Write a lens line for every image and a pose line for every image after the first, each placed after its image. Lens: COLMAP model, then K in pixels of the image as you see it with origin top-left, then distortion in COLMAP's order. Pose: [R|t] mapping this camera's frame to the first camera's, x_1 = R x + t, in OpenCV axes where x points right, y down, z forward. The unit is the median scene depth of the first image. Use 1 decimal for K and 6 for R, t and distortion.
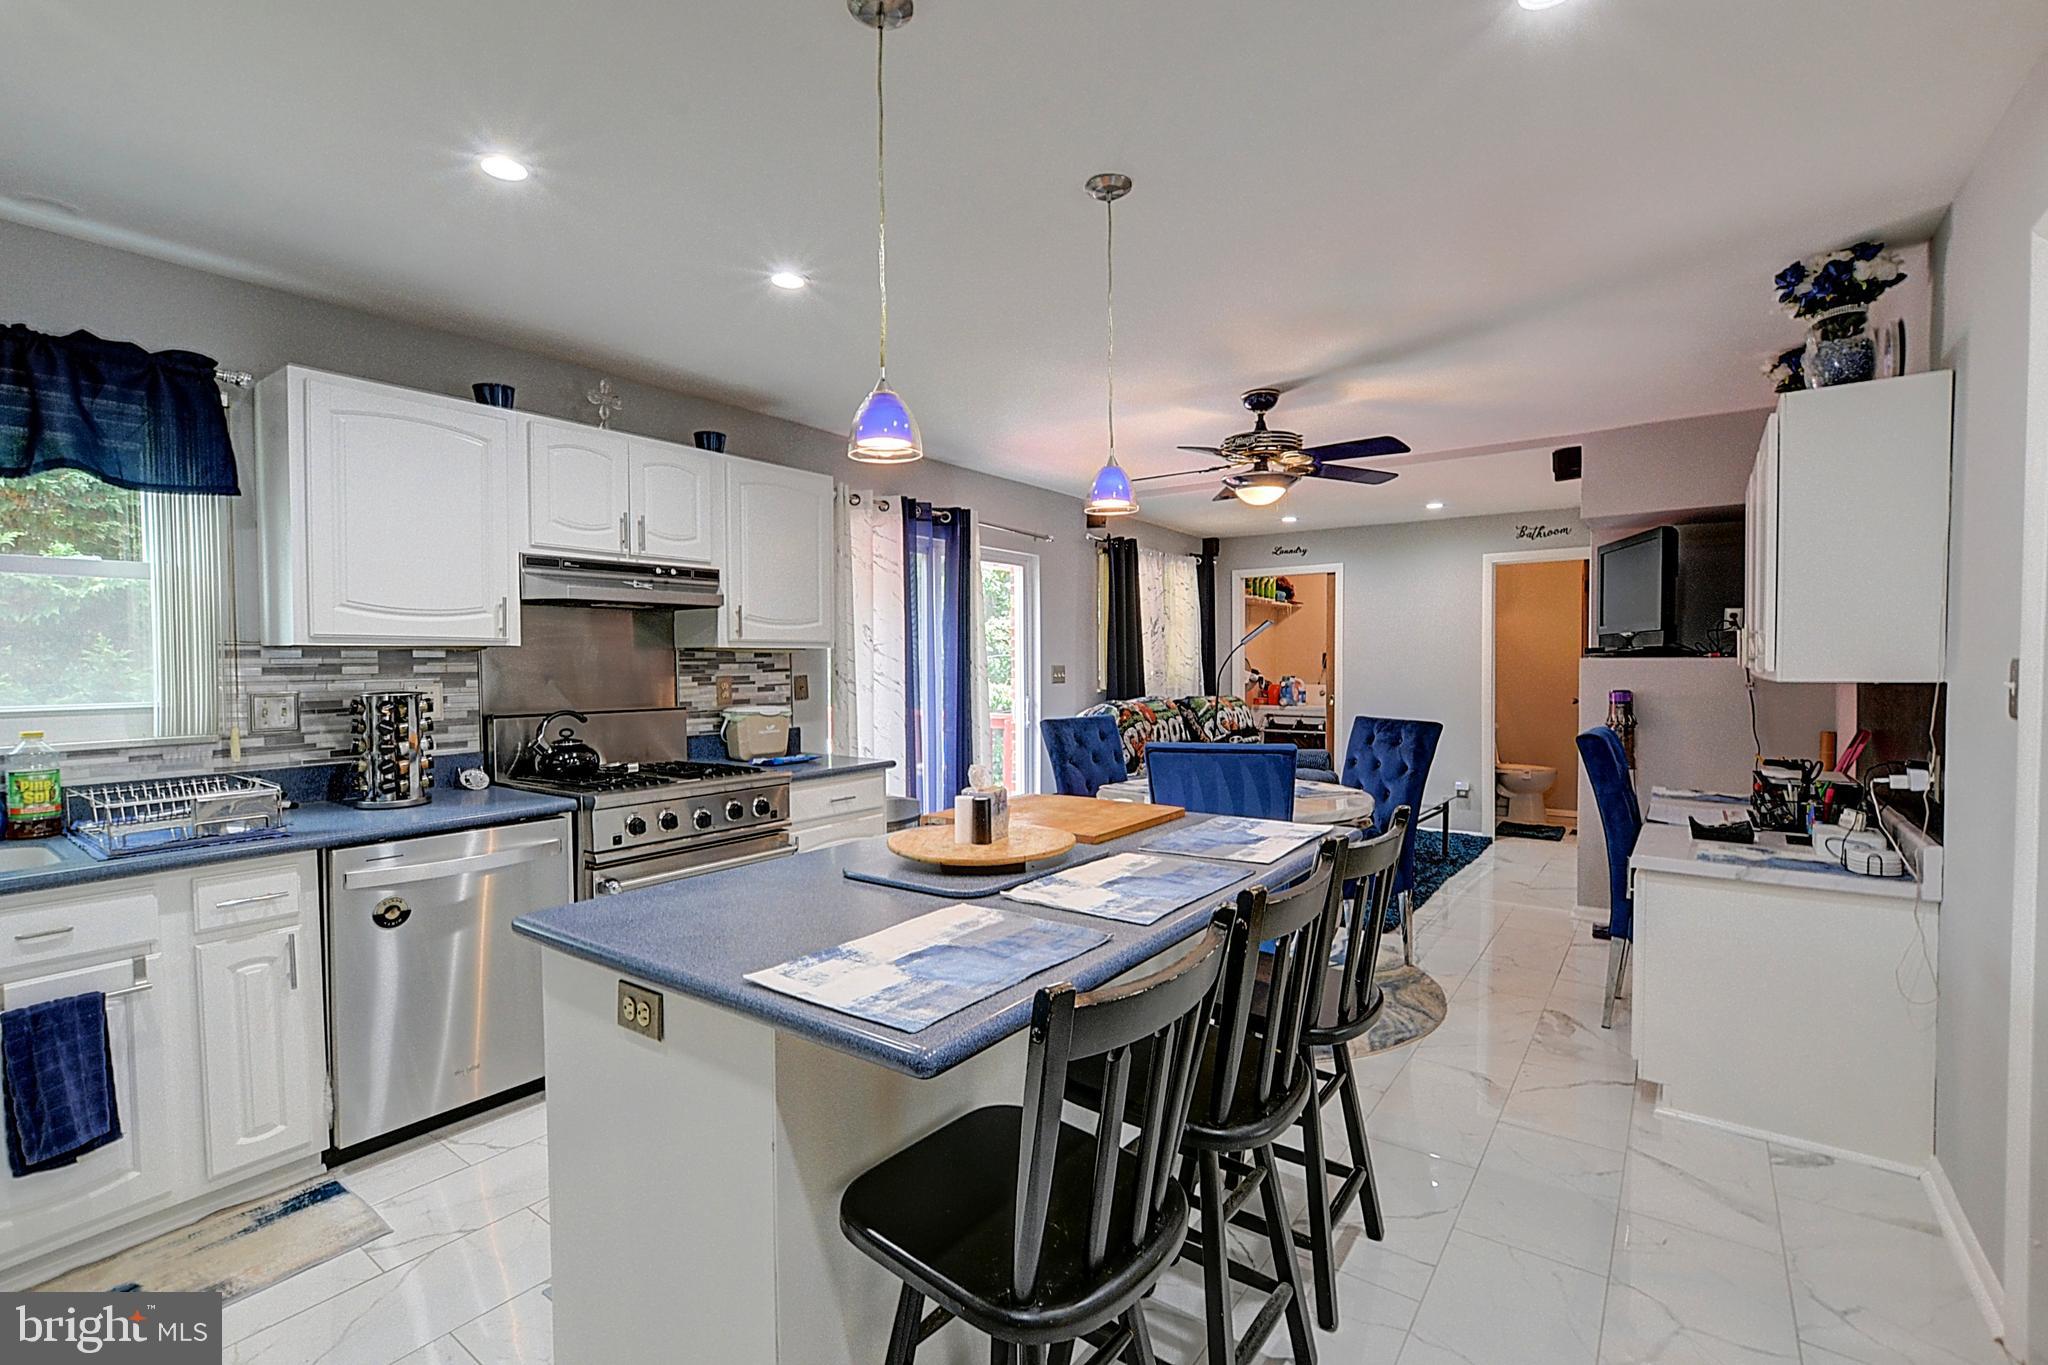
lens RADIAL K [[921.1, 0, 1022.5], [0, 921.1, 686.5], [0, 0, 1]] dist [-0.008807, -0.000058]
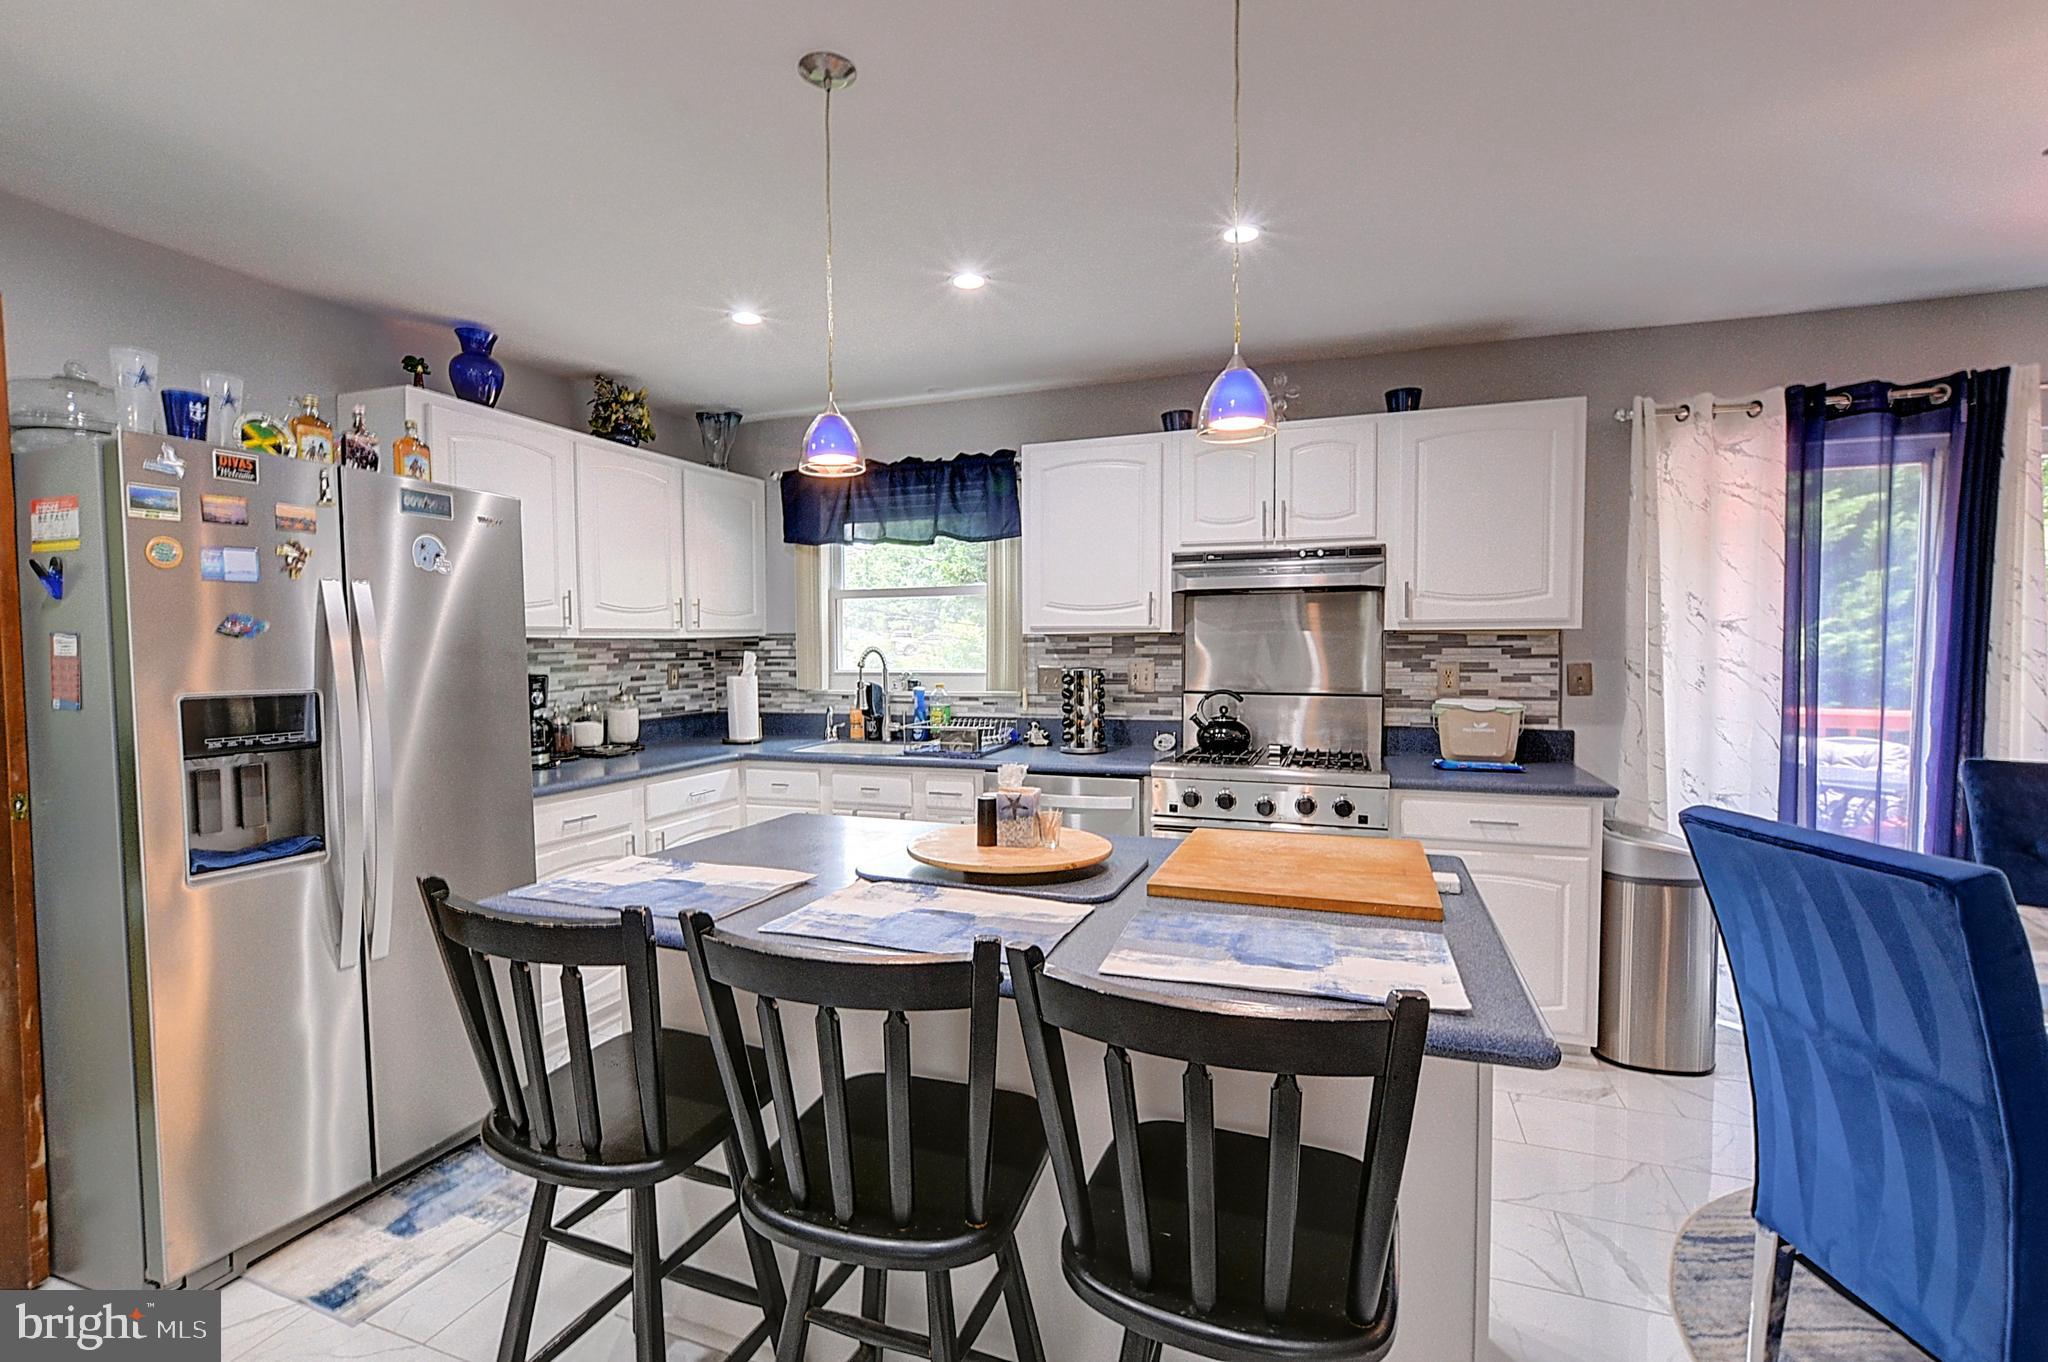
lens RADIAL K [[921.1, 0, 1018.7], [0, 921.1, 679.5], [0, 0, 1]] dist [-0.008807, -0.000058]
pose [[0.260158, 0.035667, -0.964907, 0.512269], [-0.026226, 0.999210, 0.029864, -0.012872], [0.965210, 0.017536, 0.260888, 0.477865]]
